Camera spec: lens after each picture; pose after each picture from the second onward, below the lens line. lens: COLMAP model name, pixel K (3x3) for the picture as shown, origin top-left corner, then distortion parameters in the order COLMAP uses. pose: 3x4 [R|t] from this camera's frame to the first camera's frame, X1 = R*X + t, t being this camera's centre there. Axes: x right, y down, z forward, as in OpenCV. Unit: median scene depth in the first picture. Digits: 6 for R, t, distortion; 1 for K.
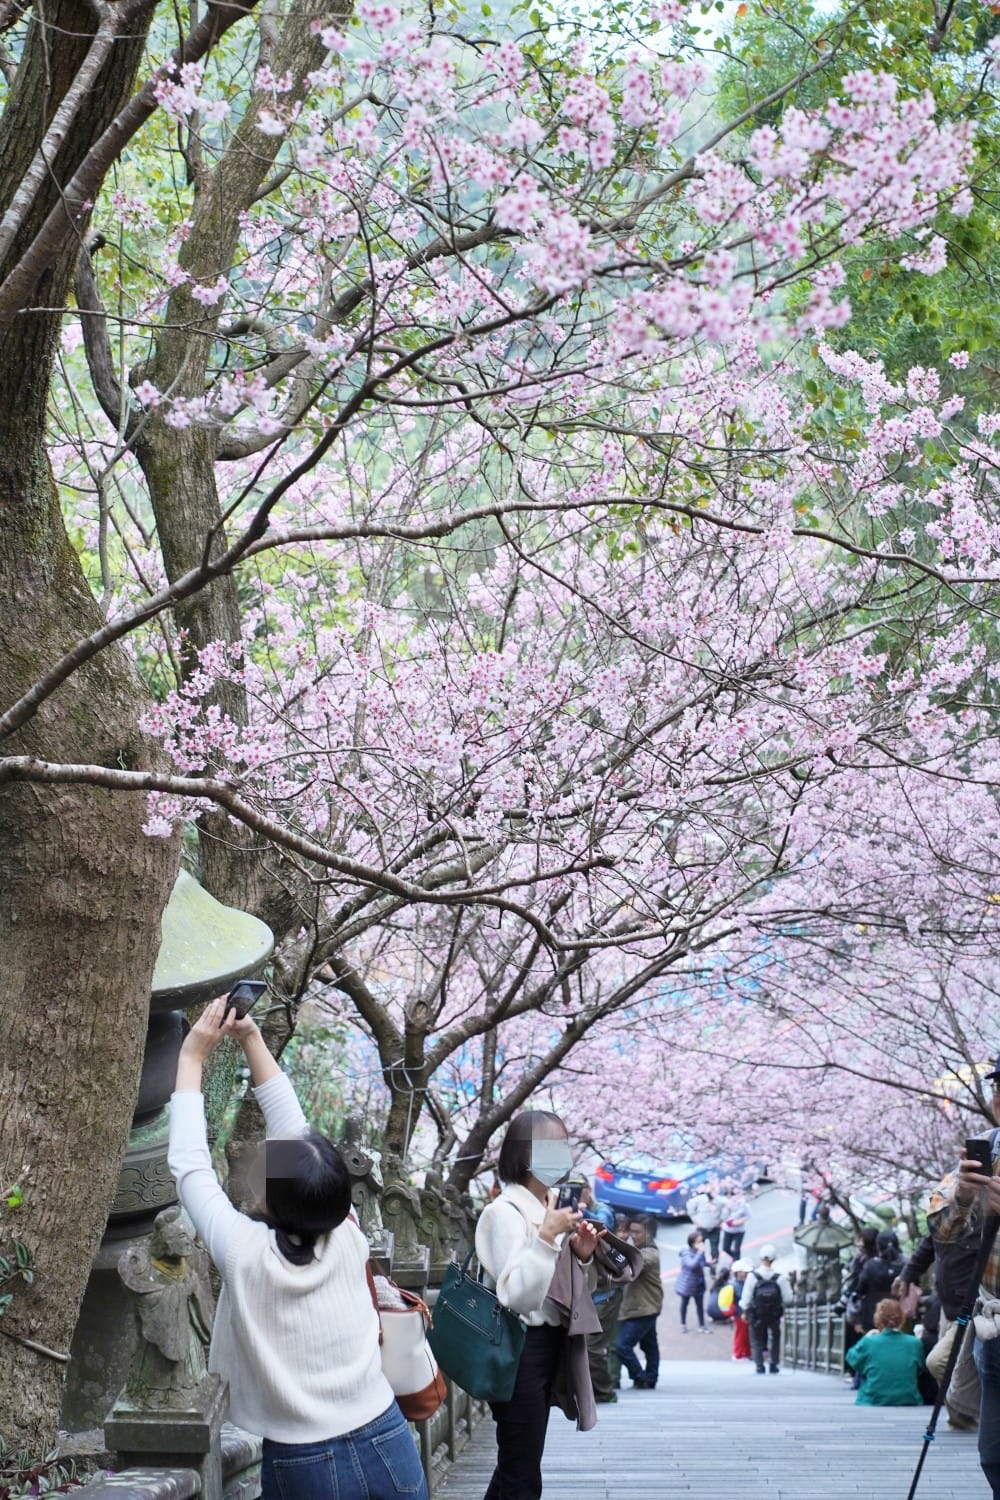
lens RADIAL K [[3110.7, 0, 500.0], [0, 3110.7, 750.0], [0, 0, 1]] dist [-0.071403, -0.248919]
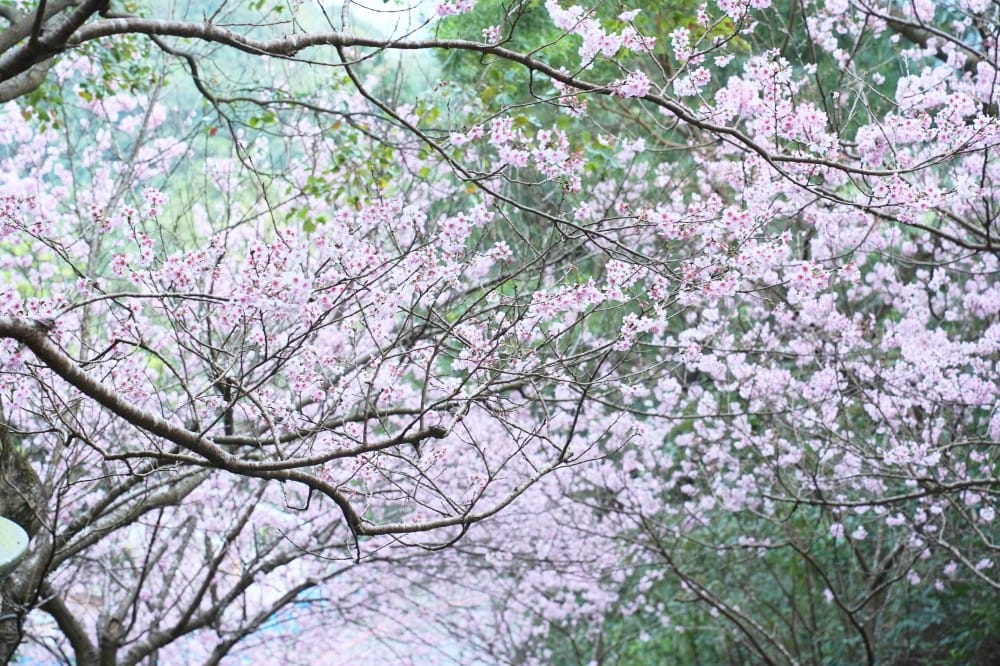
lens RADIAL K [[2073.8, 0, 500.0], [0, 2073.8, 333.0], [0, 0, 1]] dist [-0.071403, -0.248919]
pose [[0.980968, 0.022649, 0.192843, -0.049665], [-0.009544, 0.997597, -0.068617, 0.035618], [-0.193934, 0.065470, 0.978828, 0.284507]]
